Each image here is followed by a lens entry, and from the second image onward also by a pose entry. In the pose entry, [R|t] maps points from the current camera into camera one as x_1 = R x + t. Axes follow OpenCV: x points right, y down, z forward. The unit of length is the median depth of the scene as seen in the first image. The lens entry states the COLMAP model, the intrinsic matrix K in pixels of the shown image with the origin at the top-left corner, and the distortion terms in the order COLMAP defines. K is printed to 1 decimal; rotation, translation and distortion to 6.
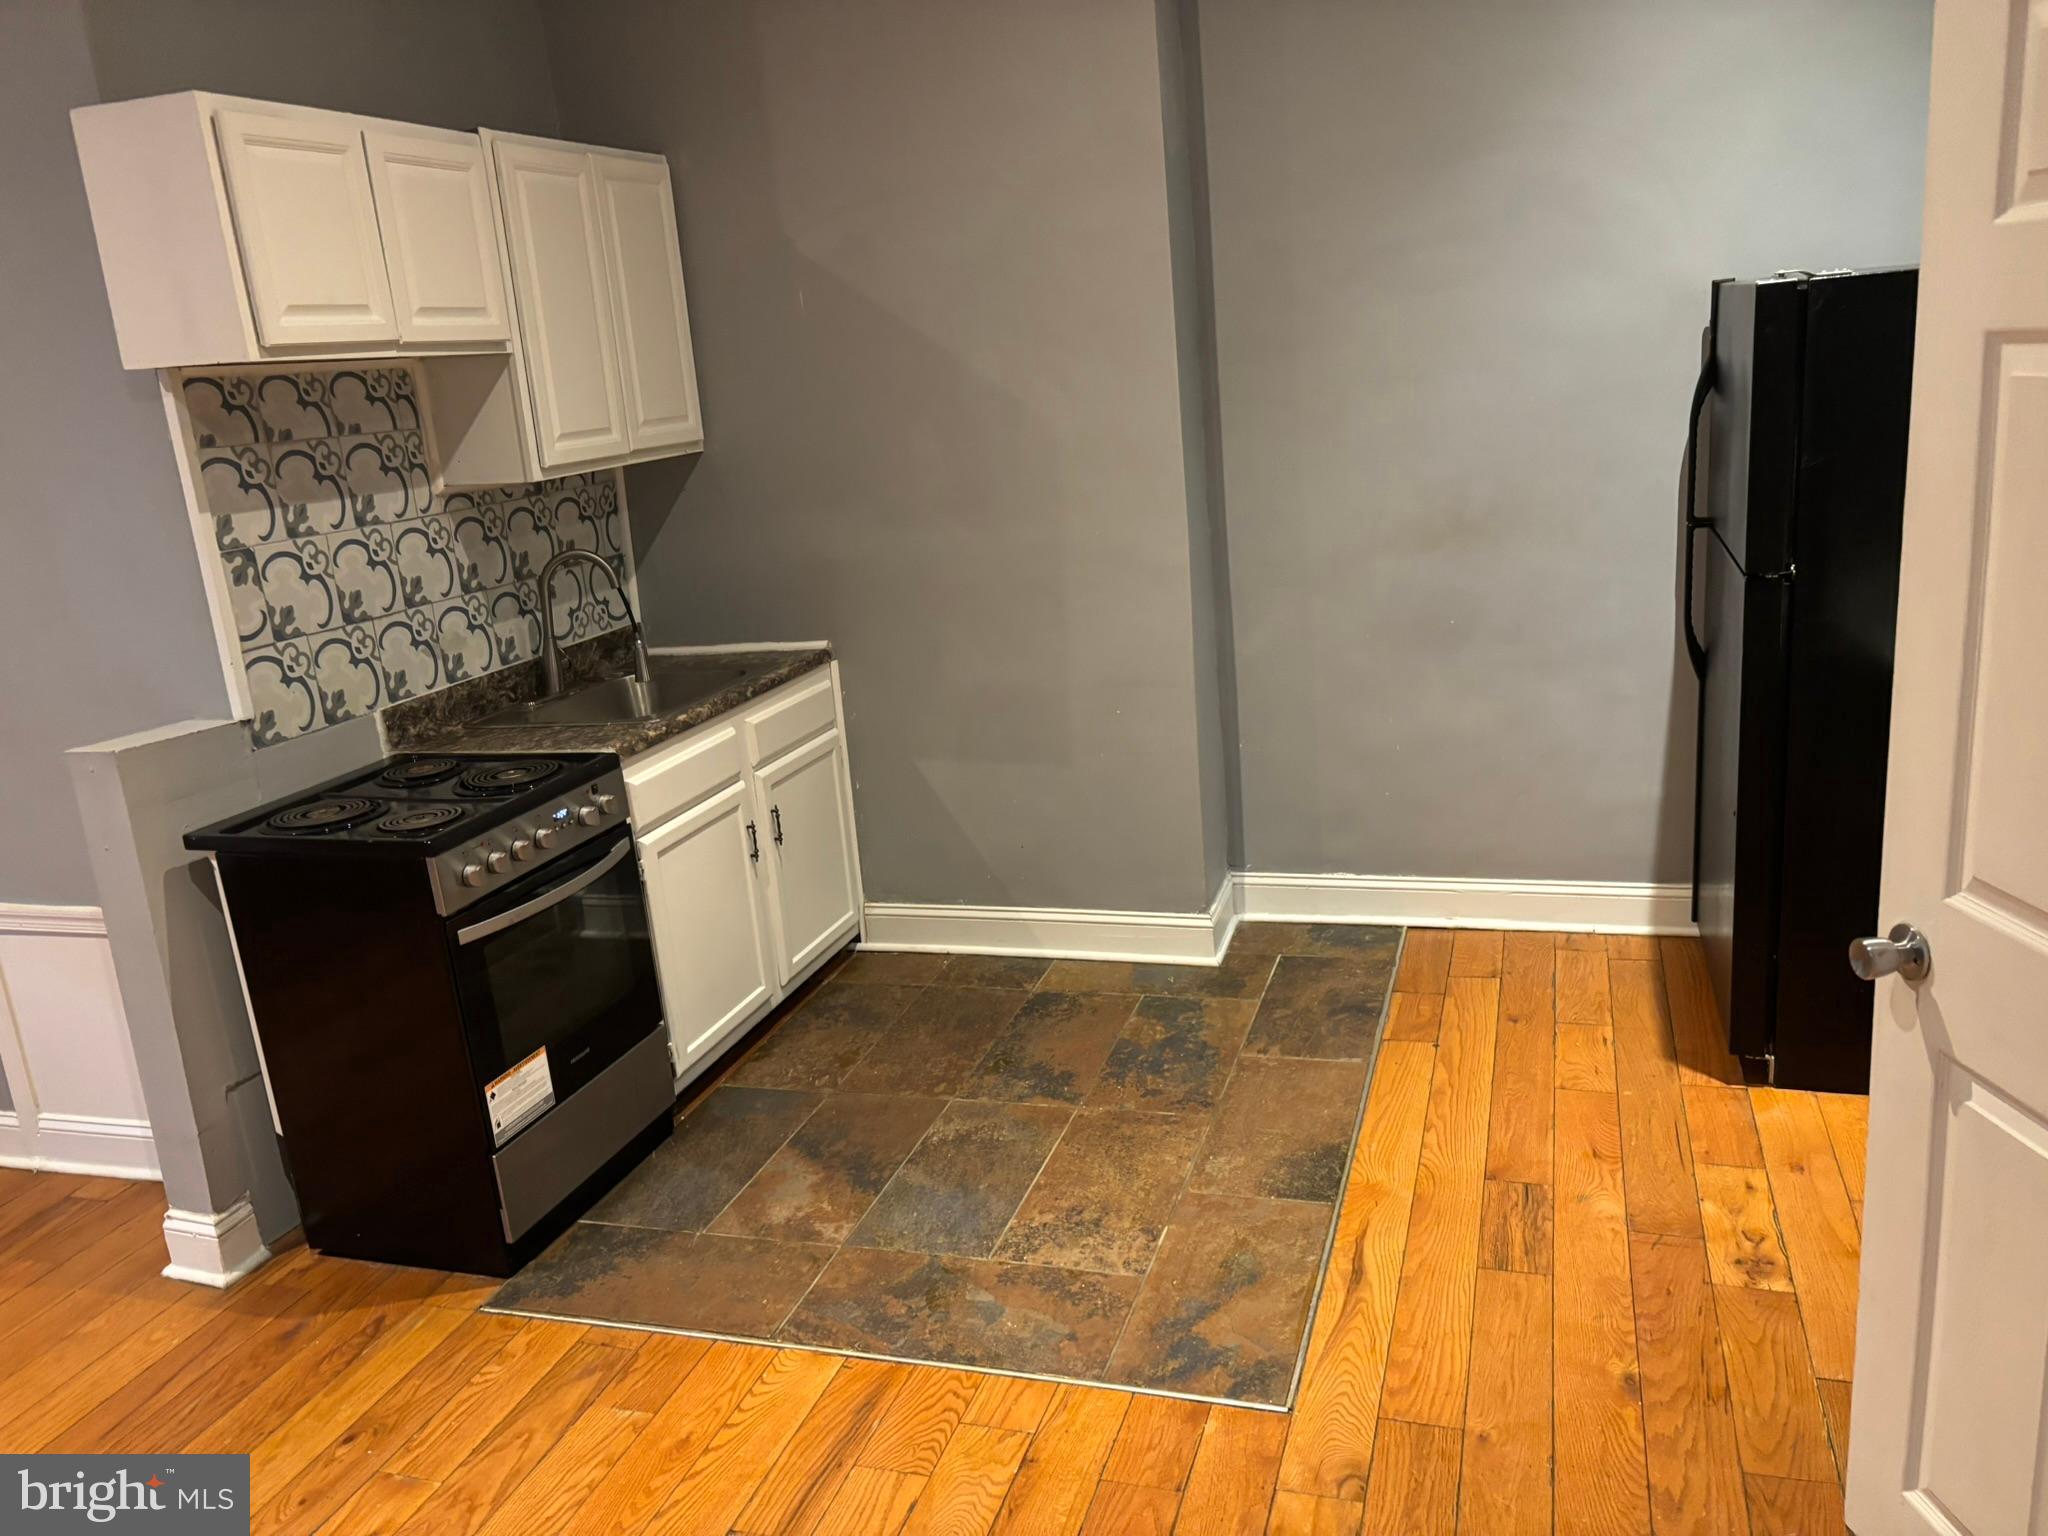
lens RADIAL K [[1554.7, 0, 1027.9], [0, 1554.7, 757.8], [0, 0, 1]] dist [0.045328, -0.060590]
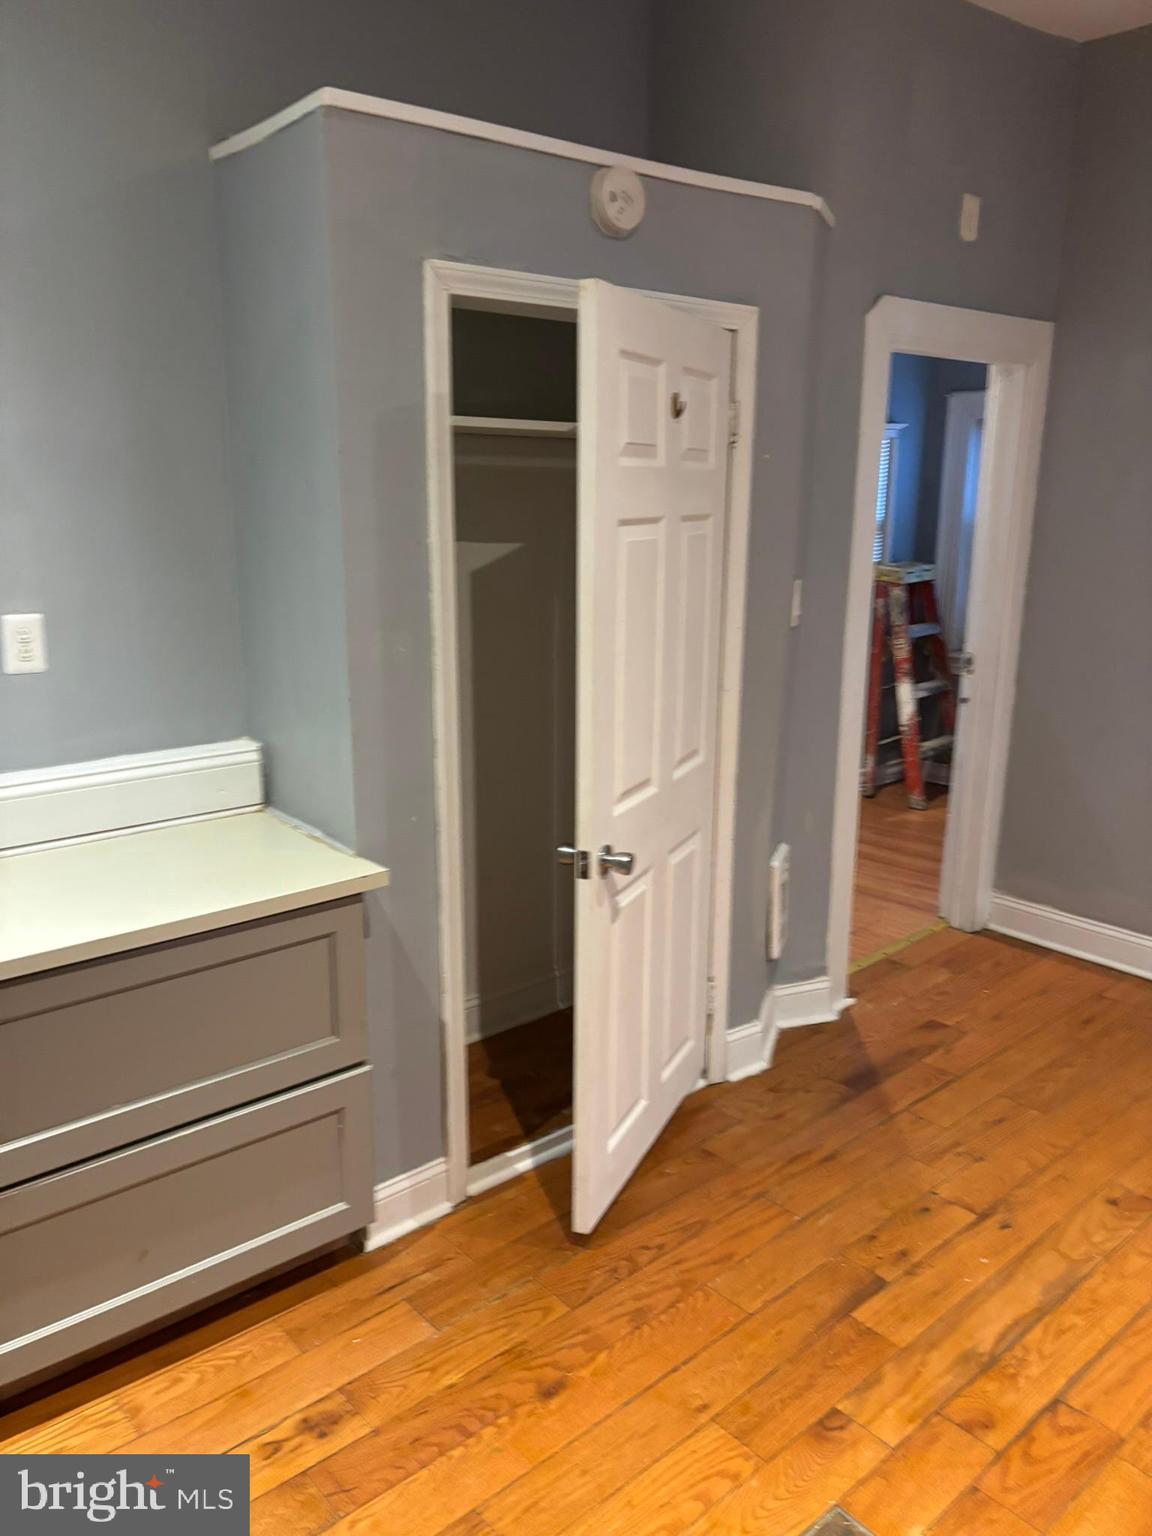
lens RADIAL K [[1189.2, 0, 576.0], [0, 1189.2, 768.0], [0, 0, 1]] dist [0.040446, -0.000027]
pose [[-0.857703, -0.035713, 0.512904, -0.063311], [0.199073, 0.896705, 0.395336, -0.297516], [-0.474042, 0.441186, -0.761997, 1.152298]]
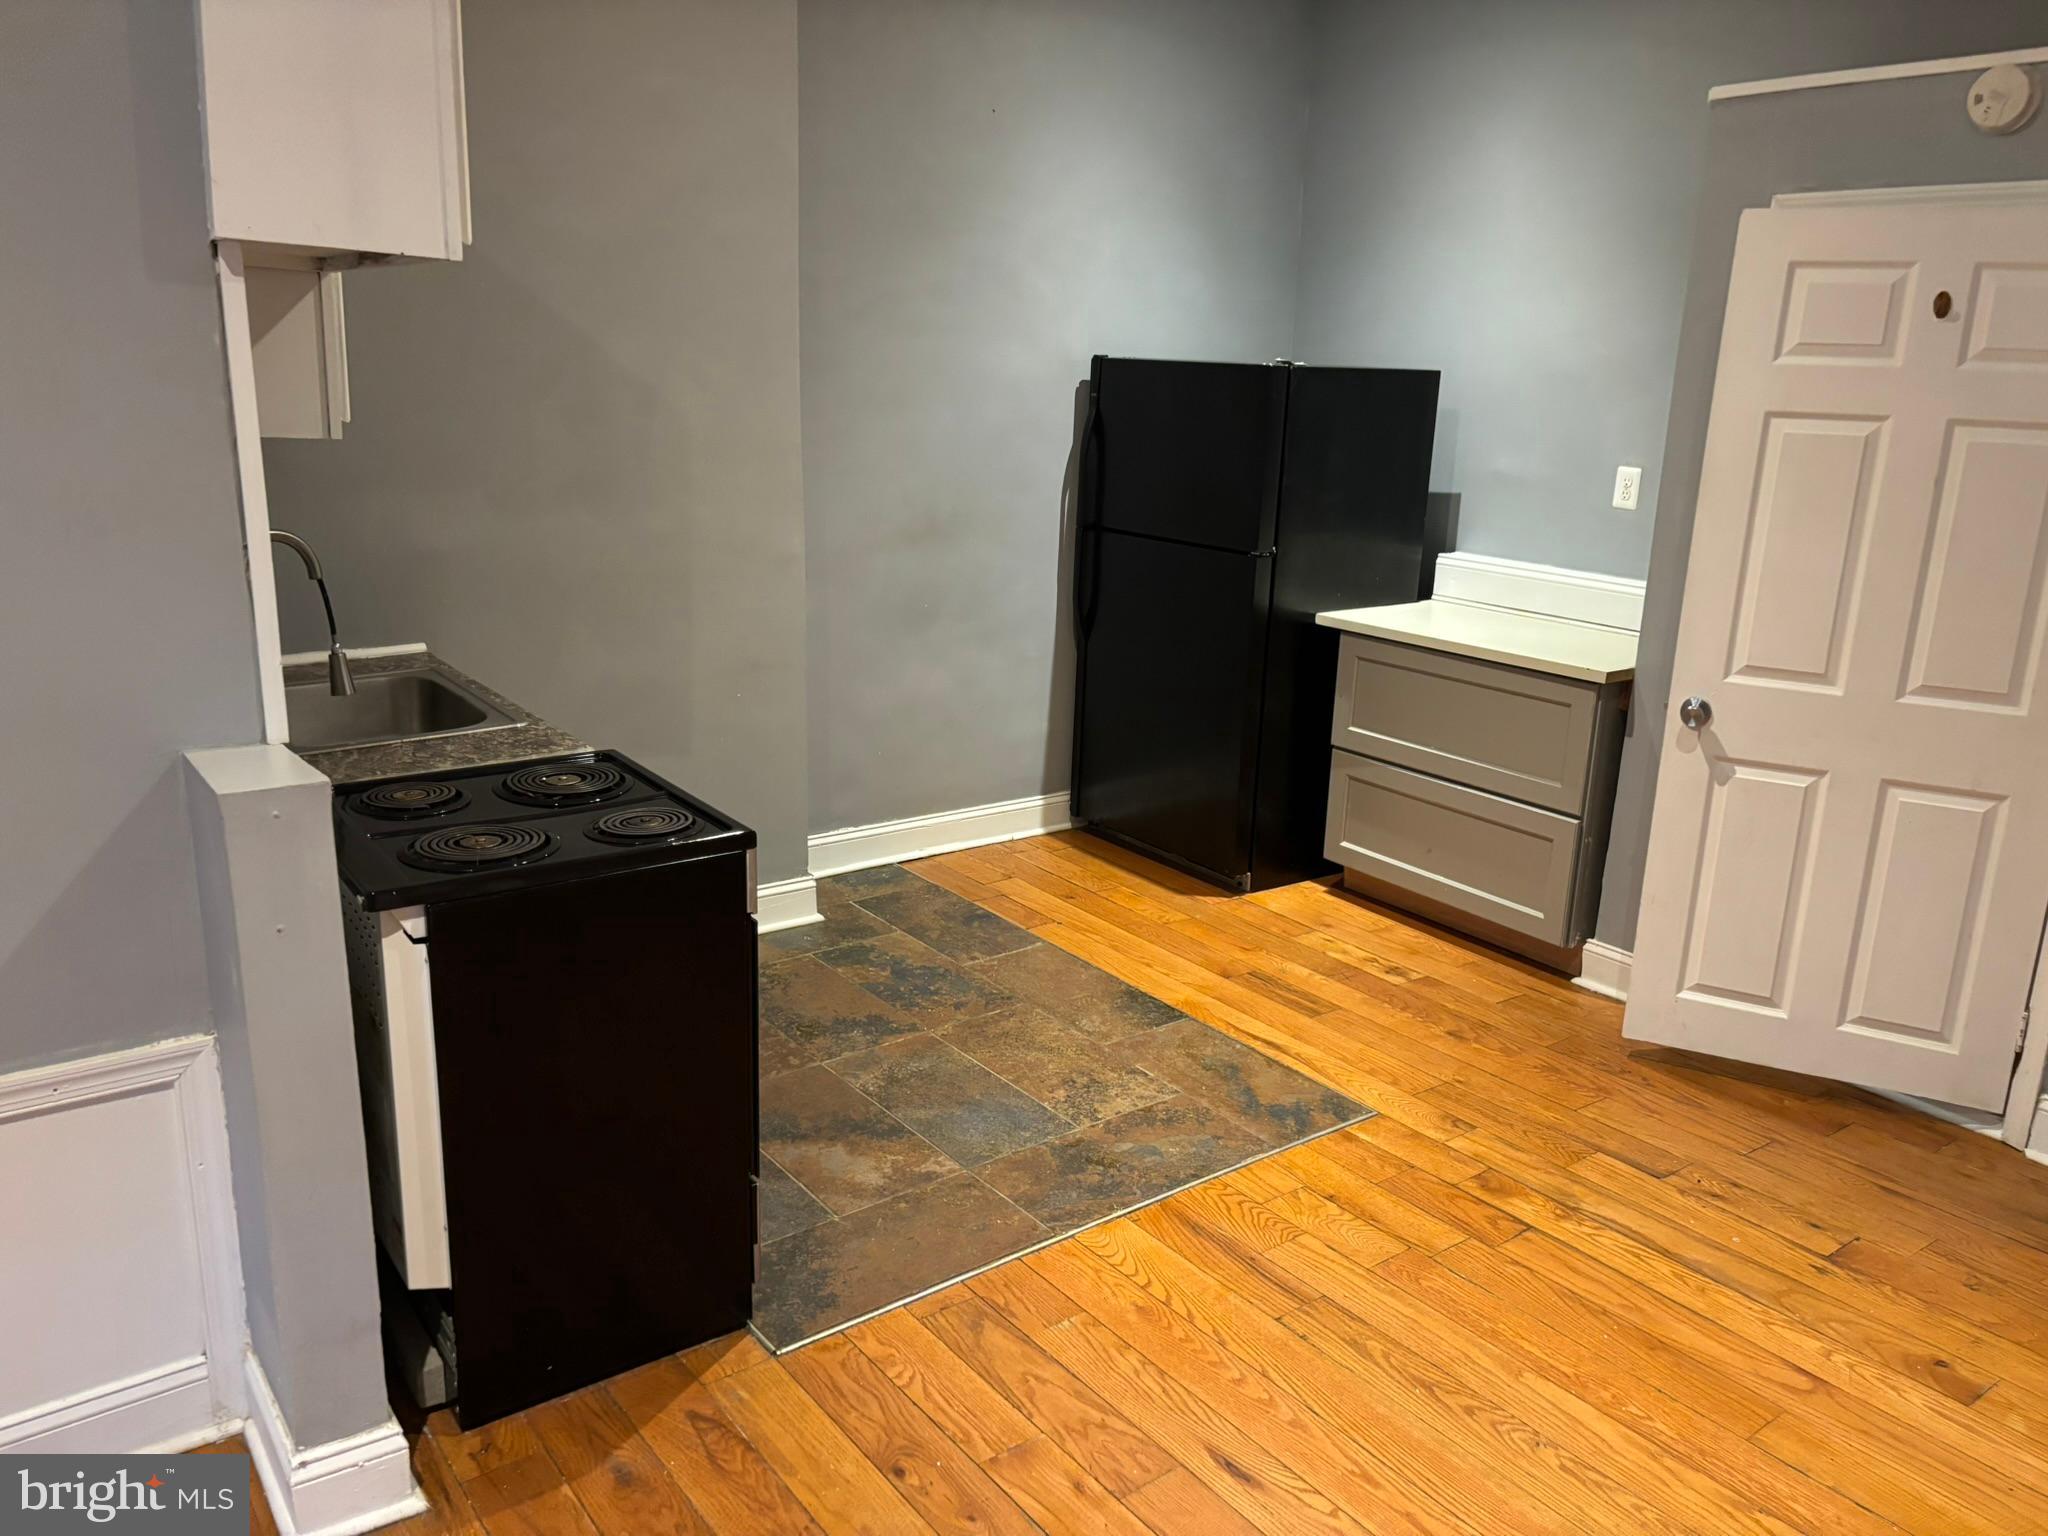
lens RADIAL K [[1554.7, 0, 1027.9], [0, 1554.7, 757.8], [0, 0, 1]] dist [0.045328, -0.060590]
pose [[0.564055, -0.101704, 0.819450, -0.909436], [0.126499, 0.991315, 0.035961, -0.001300], [-0.815990, 0.083376, 0.572022, 0.318264]]
